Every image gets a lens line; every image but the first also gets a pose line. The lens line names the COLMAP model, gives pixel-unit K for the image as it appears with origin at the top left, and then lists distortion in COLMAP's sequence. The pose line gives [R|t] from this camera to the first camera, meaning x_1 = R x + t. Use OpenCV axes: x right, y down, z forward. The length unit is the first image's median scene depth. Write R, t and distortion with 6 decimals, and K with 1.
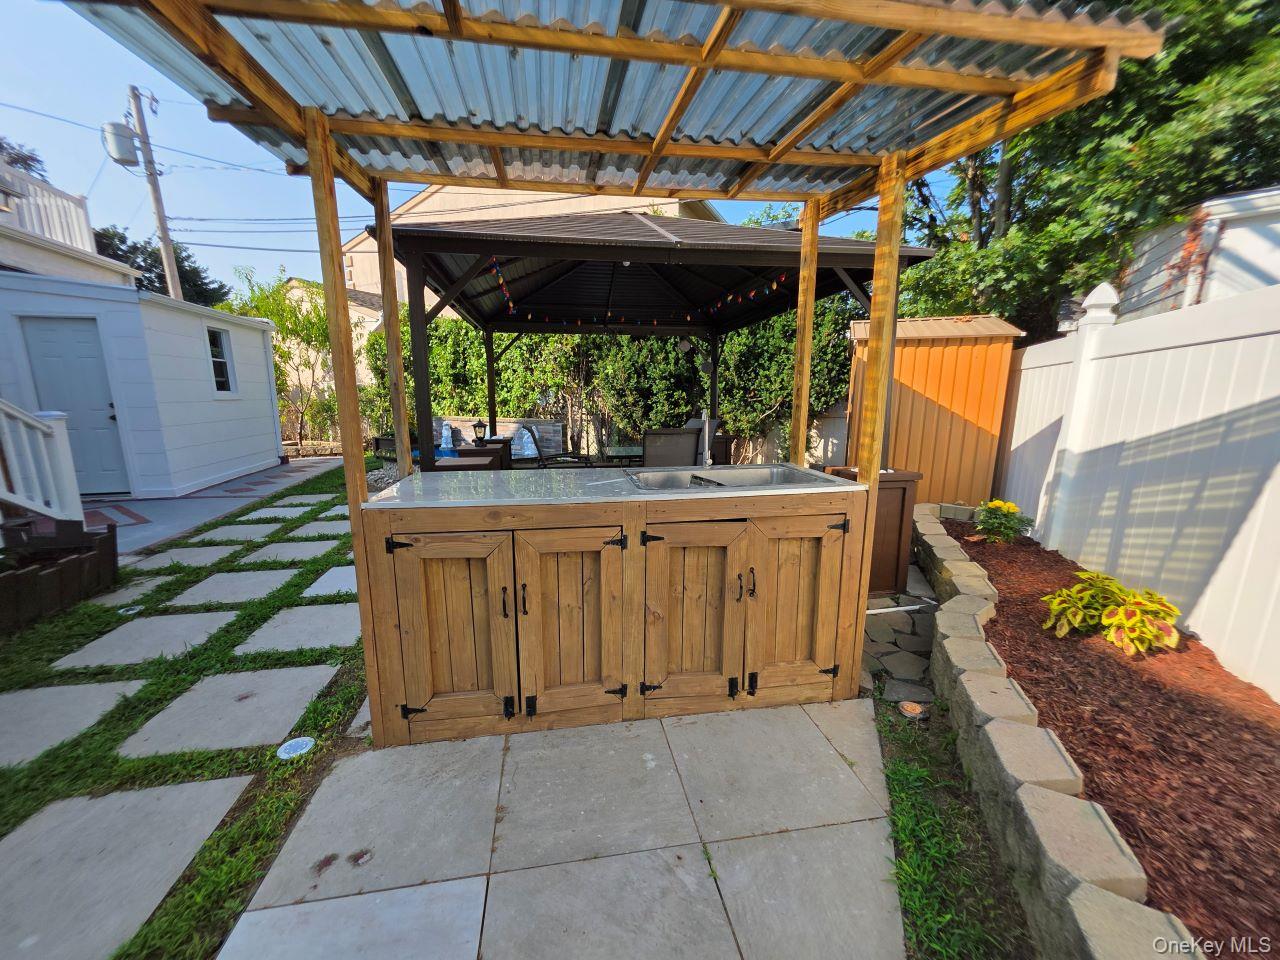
lens RADIAL K [[512.4, 0, 637.2], [0, 512.4, 495.7], [0, 0, 1]] dist [0.000359, 0.000101]
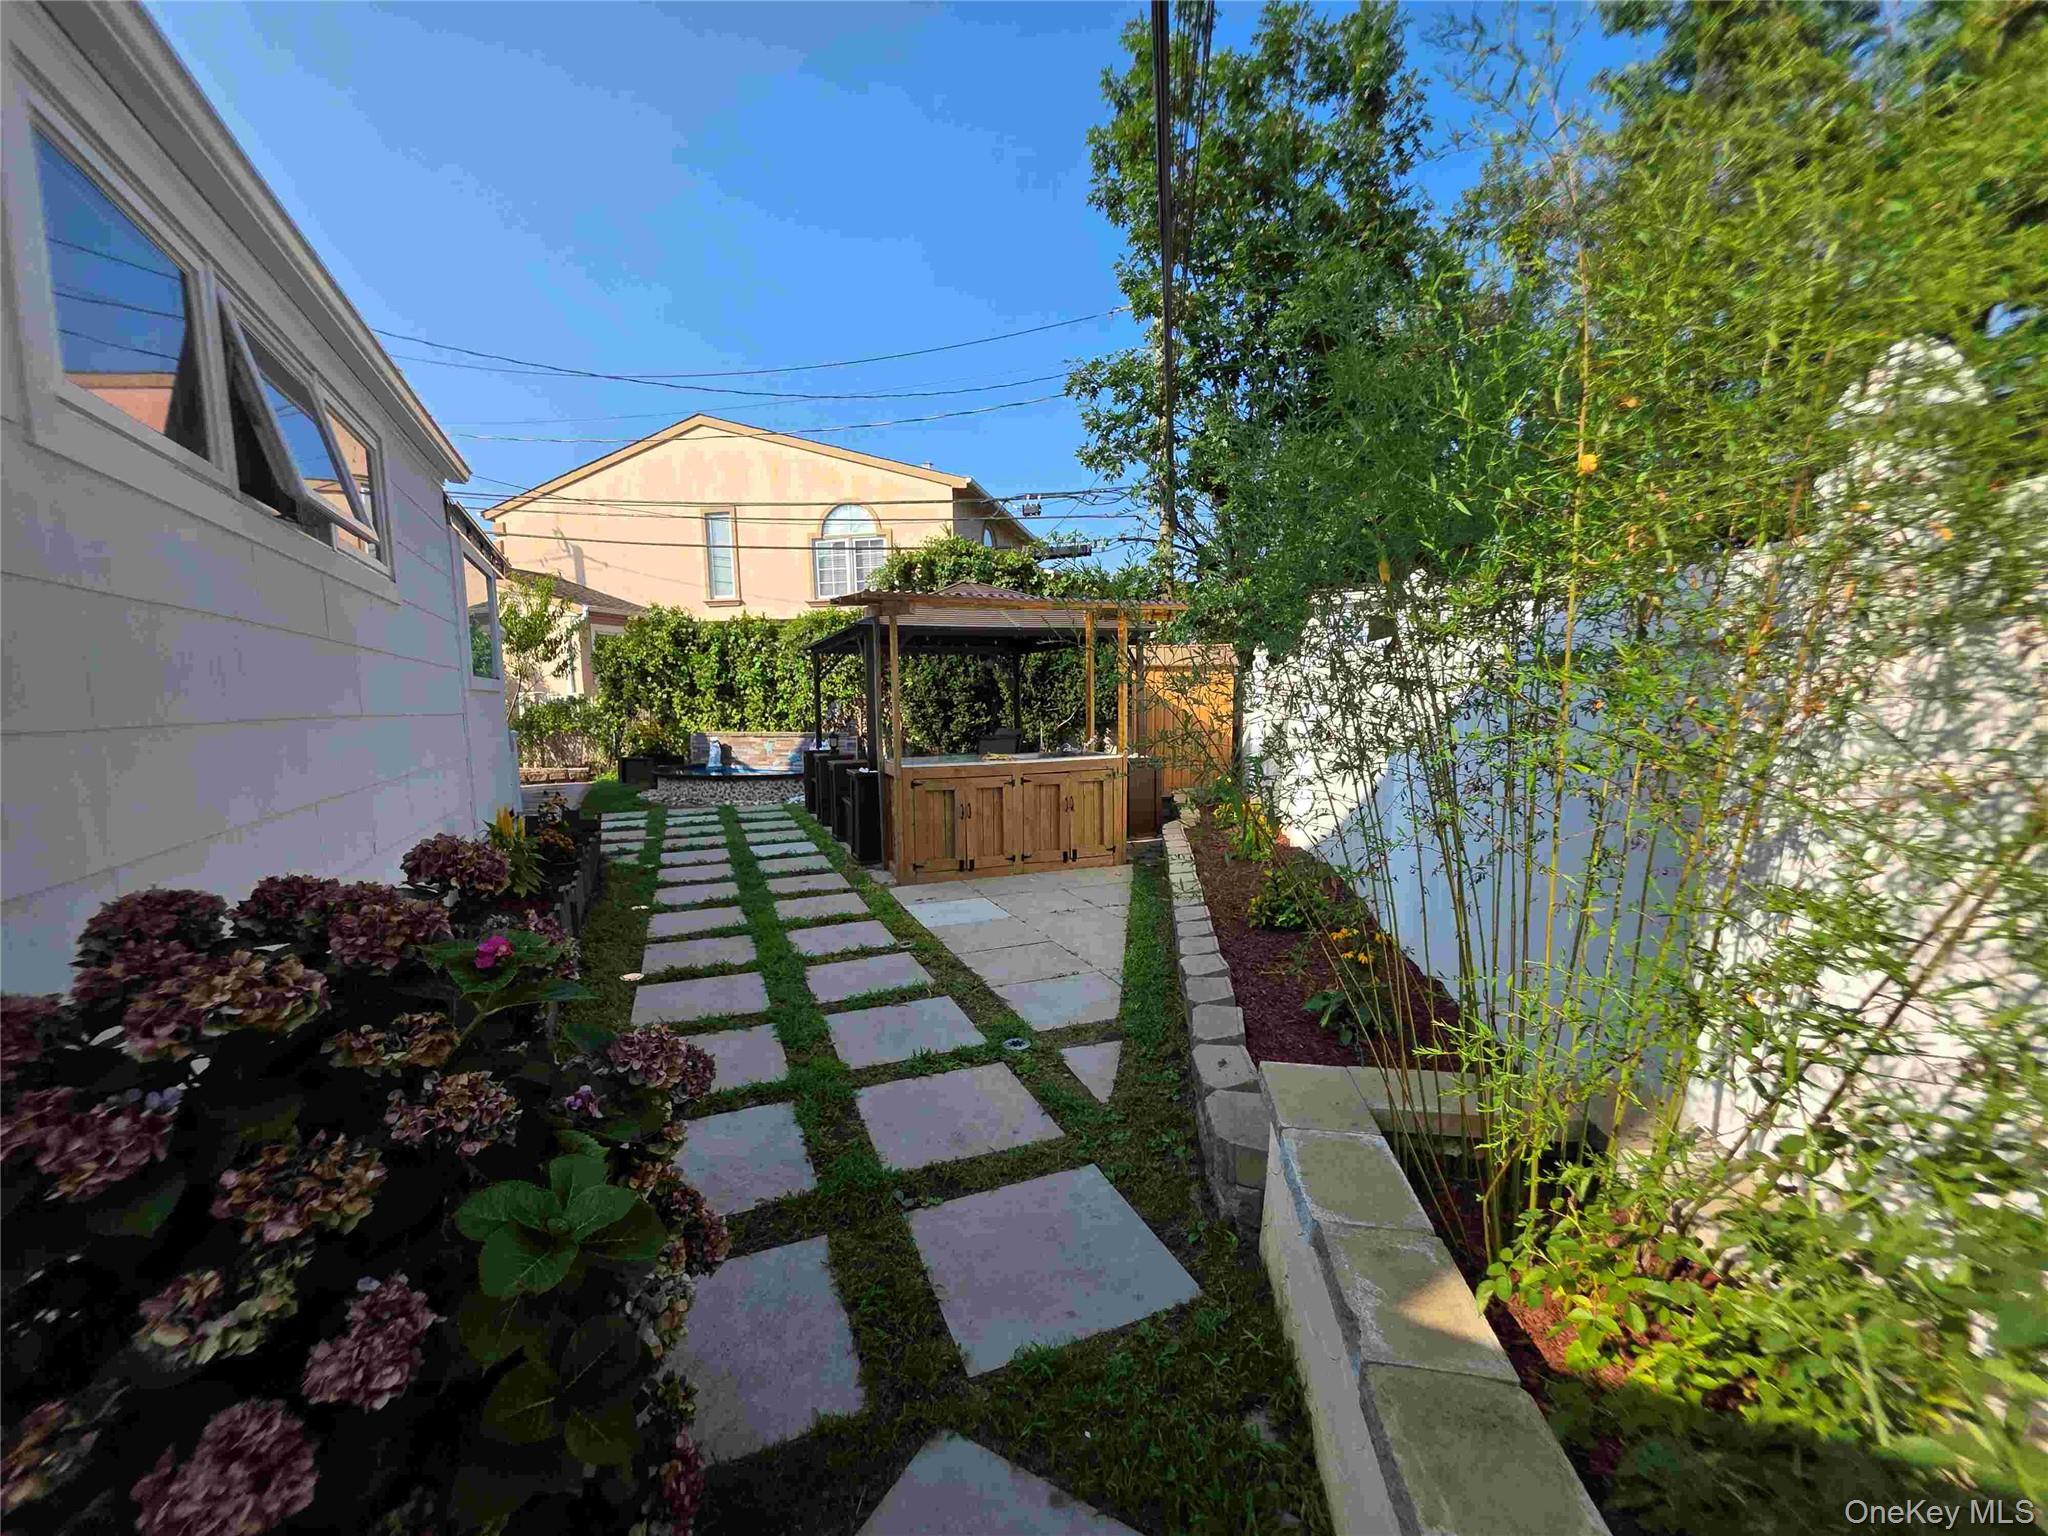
lens RADIAL K [[819.9, 0, 1019.6], [0, 819.9, 793.1], [0, 0, 1]] dist [0.000359, 0.000101]
pose [[0.978268, -0.035588, 0.204266, -0.183863], [0.051025, 0.996184, -0.070809, 0.098761], [-0.200967, 0.079693, 0.976351, -0.614106]]
